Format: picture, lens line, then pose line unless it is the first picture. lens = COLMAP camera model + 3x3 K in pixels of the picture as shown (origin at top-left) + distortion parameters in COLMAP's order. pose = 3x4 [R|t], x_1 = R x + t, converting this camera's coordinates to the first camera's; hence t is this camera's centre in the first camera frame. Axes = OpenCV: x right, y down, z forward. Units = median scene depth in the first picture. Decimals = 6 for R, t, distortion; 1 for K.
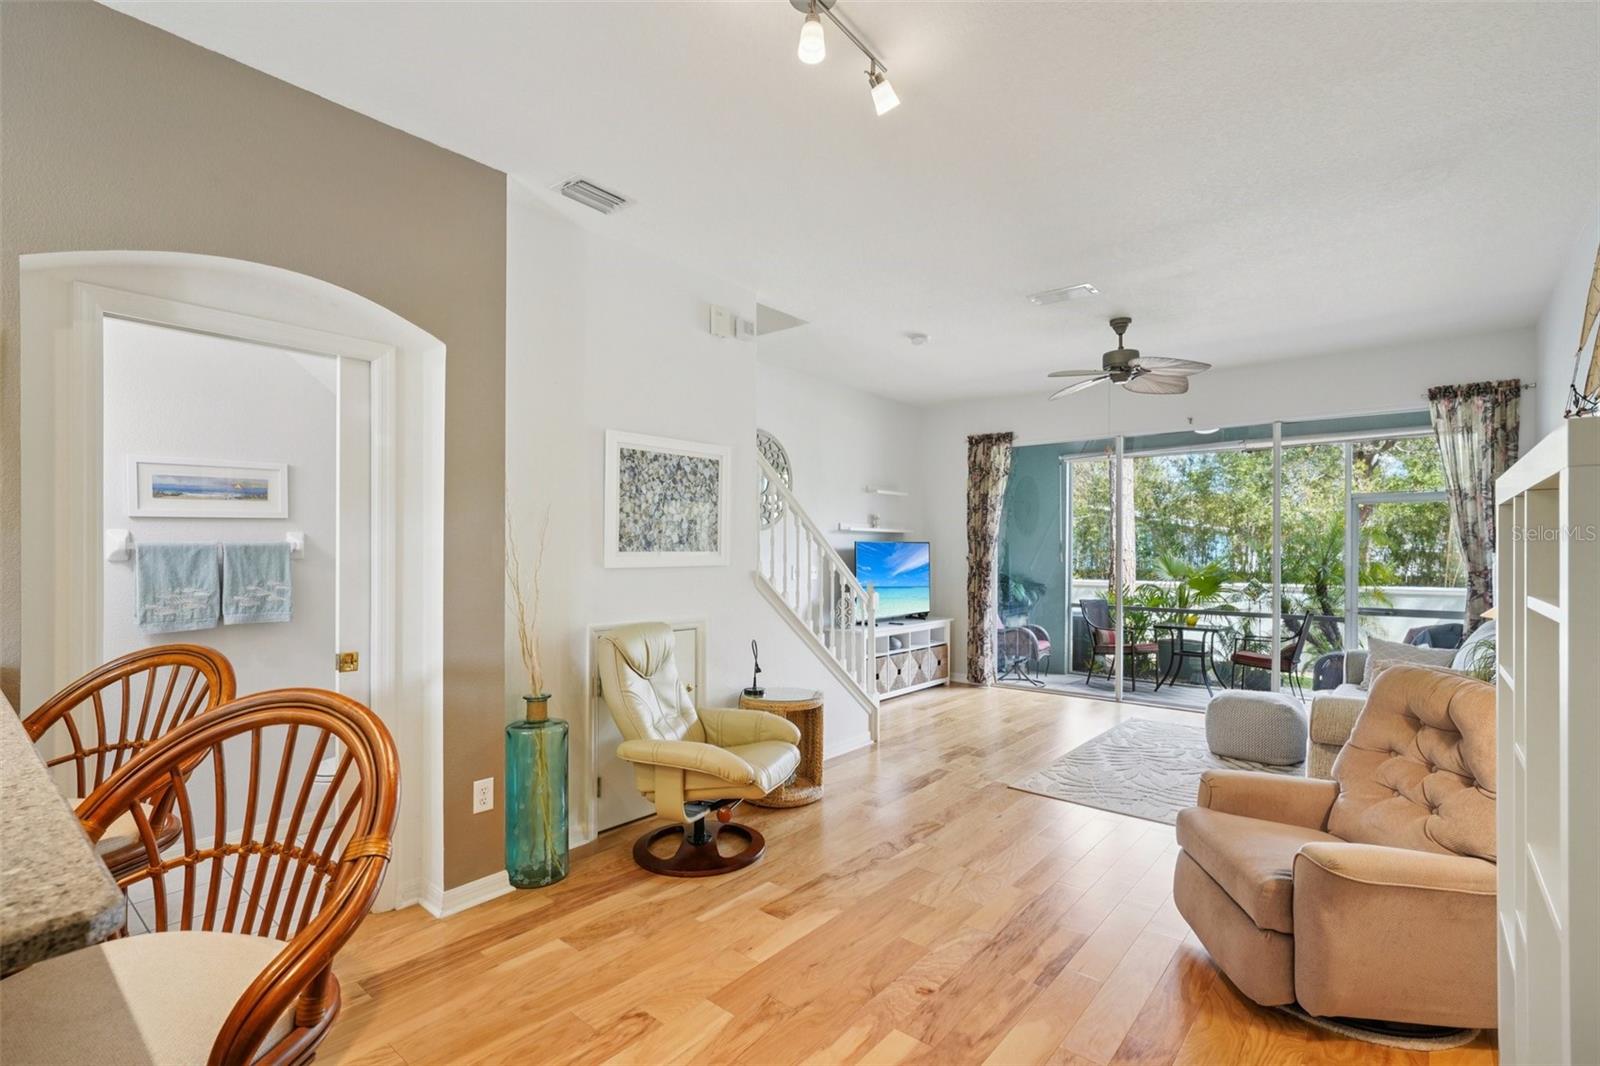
lens RADIAL K [[744.8, 0, 795.4], [0, 744.8, 549.4], [0, 0, 1]] dist [0.000914, 0.000521]
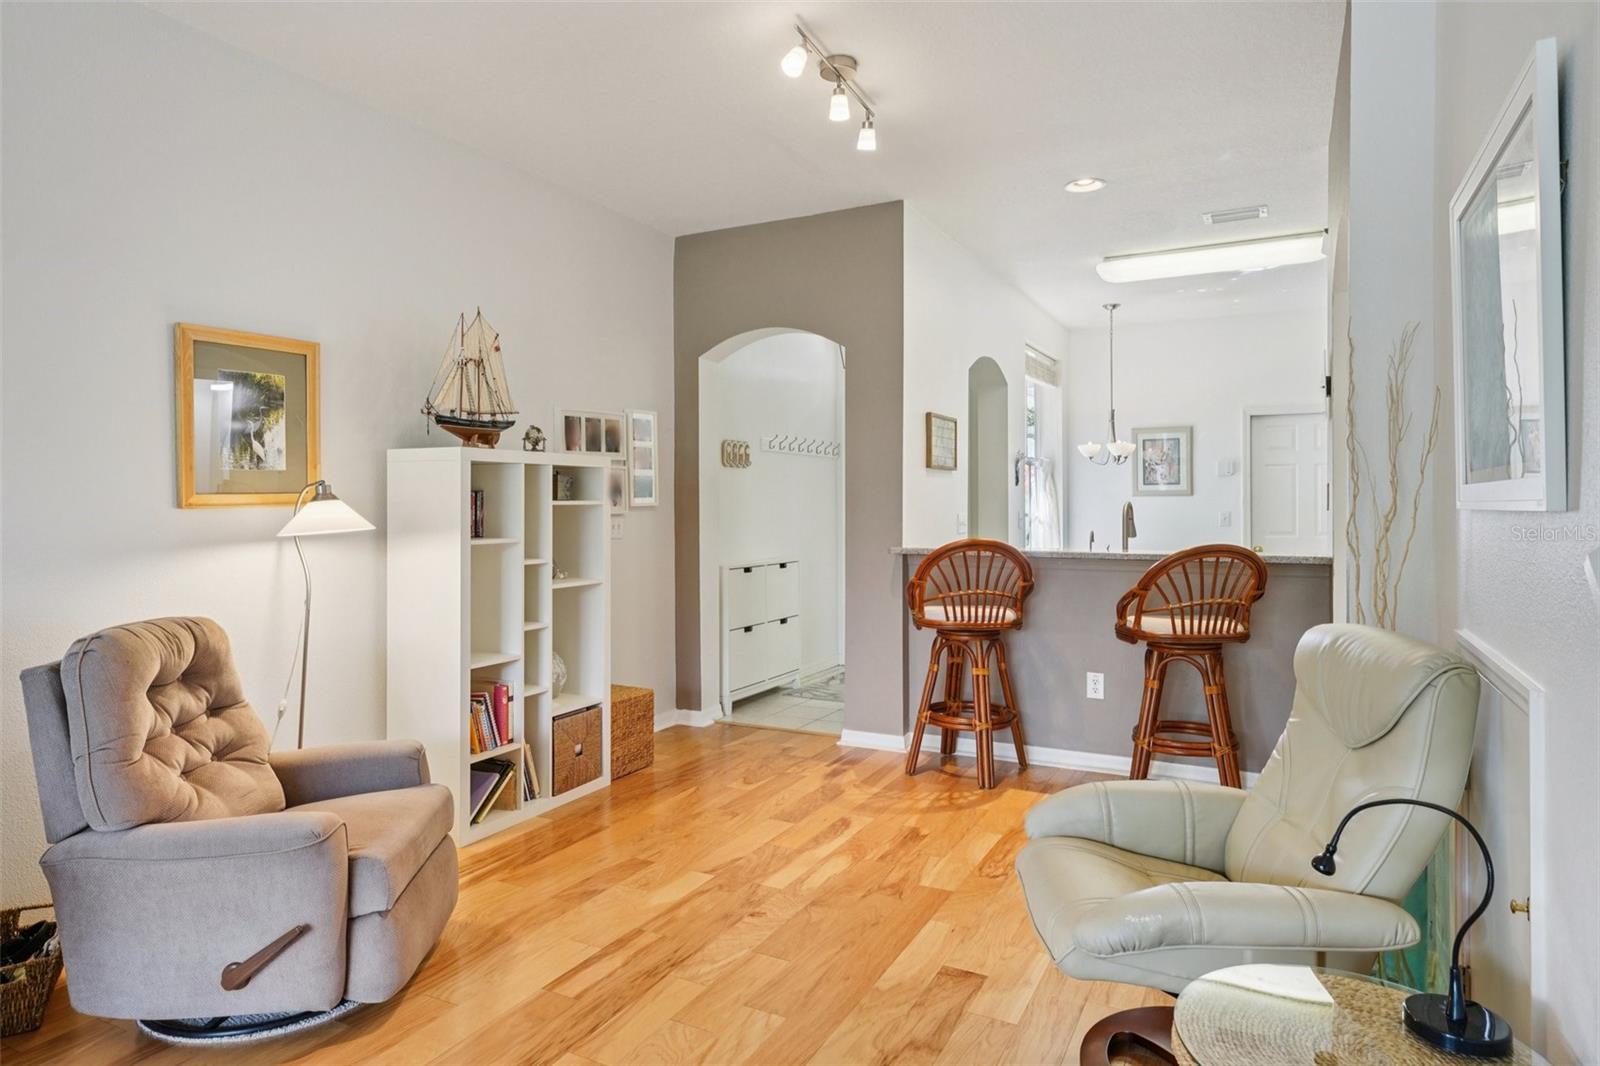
lens RADIAL K [[948.4, 0, 787.3], [0, 948.4, 503.4], [0, 0, 1]] dist [0.023250, 0.000676]
pose [[-0.977217, -0.000774, -0.212240, 0.184375], [-0.001025, 0.999999, 0.001071, 0.014462], [0.212239, 0.001265, -0.977217, 1.024107]]
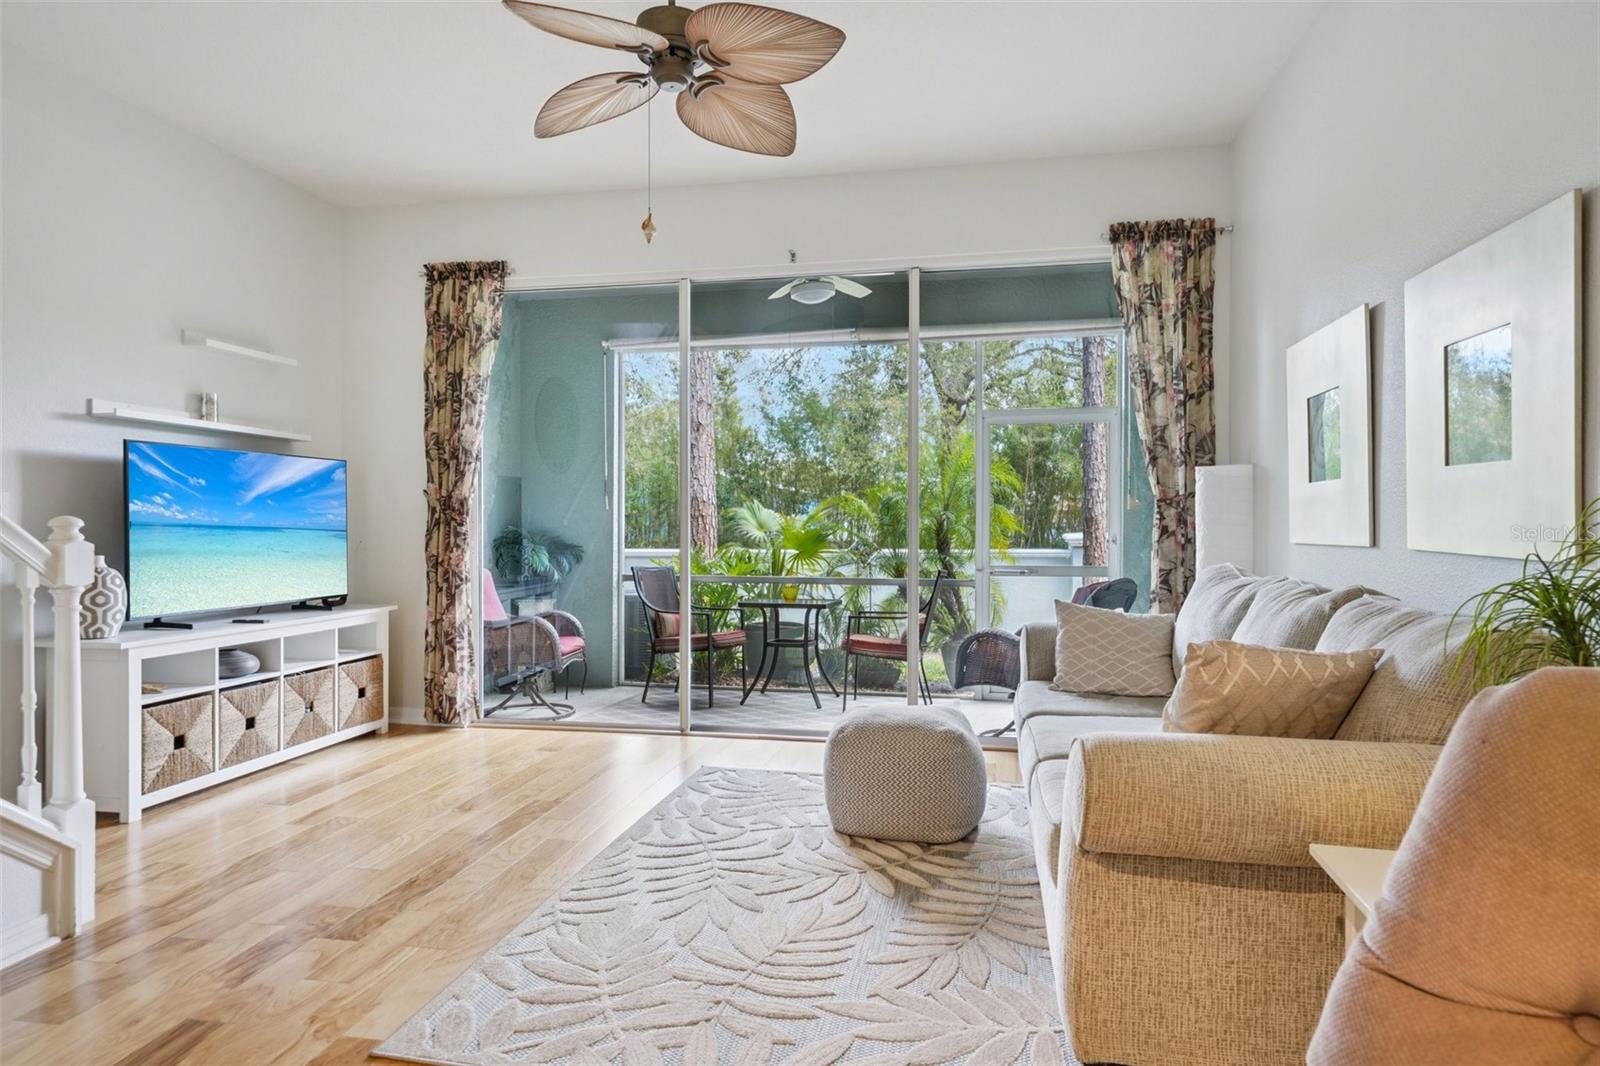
lens RADIAL K [[926.1, 0, 793.4], [0, 926.1, 529.5], [0, 0, 1]] dist [0.016053, 0.000759]
pose [[0.875193, -0.004816, 0.483749, 0.205821], [0.002159, 0.999979, 0.006049, 0.051783], [-0.483768, -0.004249, 0.875186, 0.421836]]
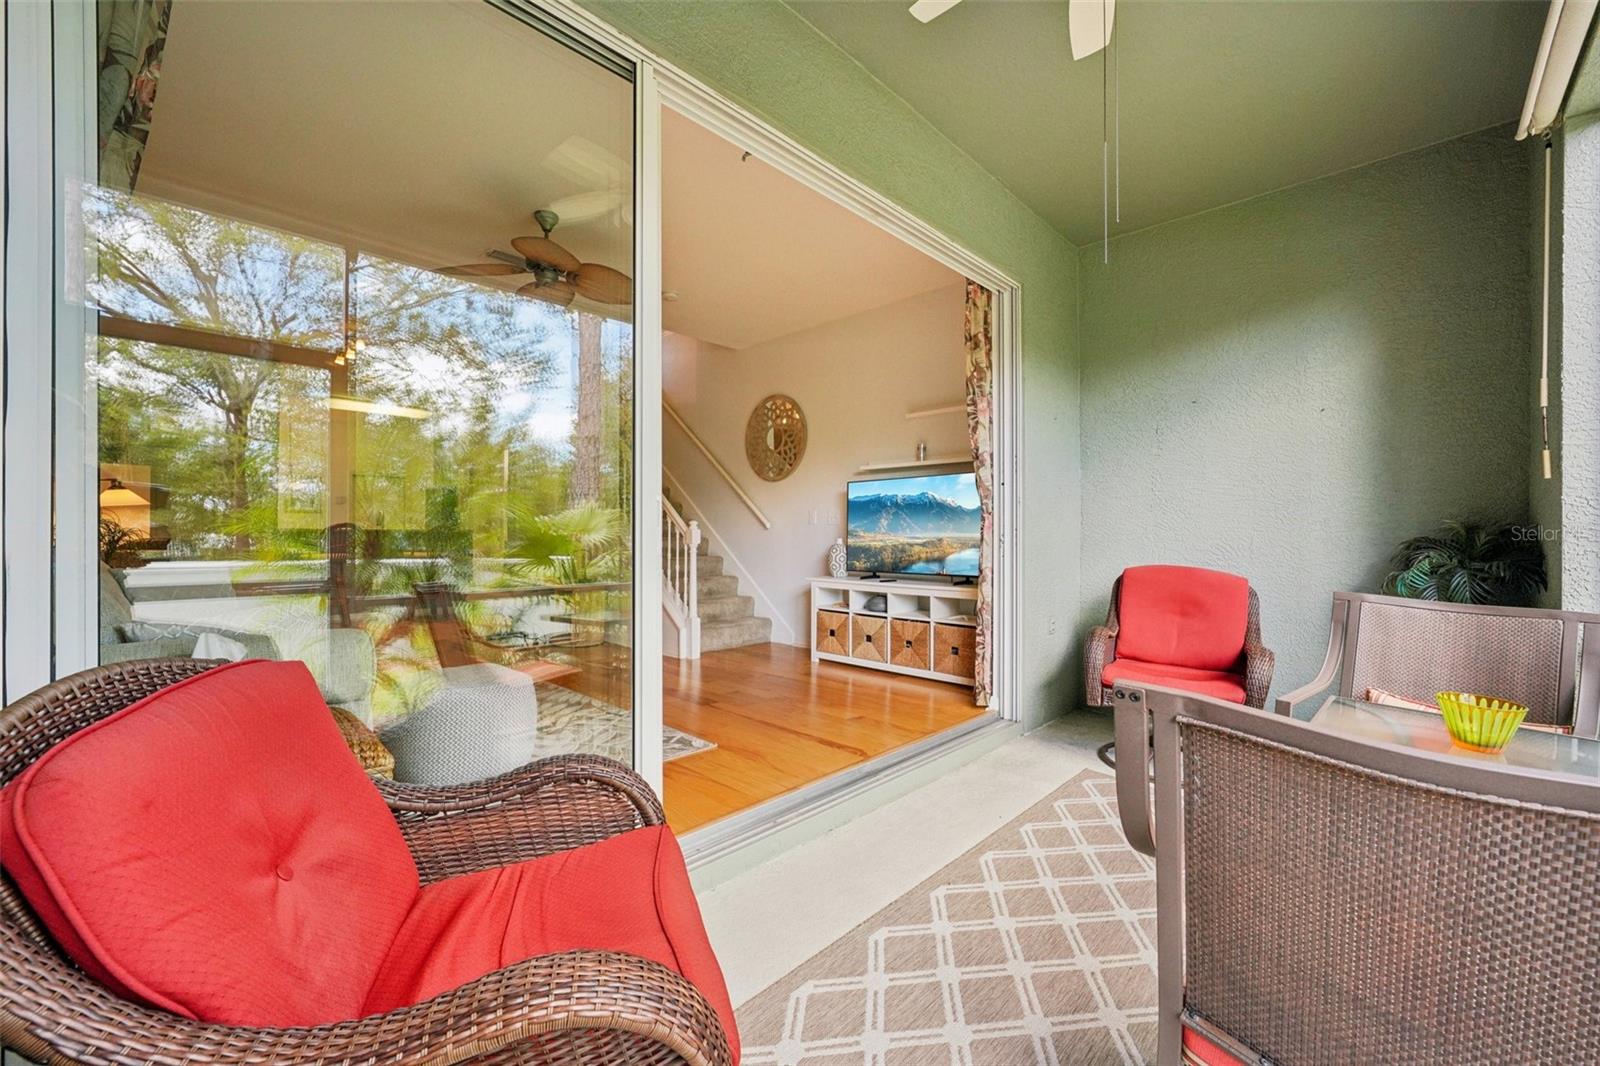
lens RADIAL K [[654.2, 0, 795.1], [0, 654.2, 522.5], [0, 0, 1]] dist [-0.007501, -0.000050]
pose [[-0.078589, -0.021784, -0.996669, 1.129051], [-0.004142, 0.999760, -0.021525, 0.072234], [0.996898, 0.002437, -0.078660, 1.290763]]
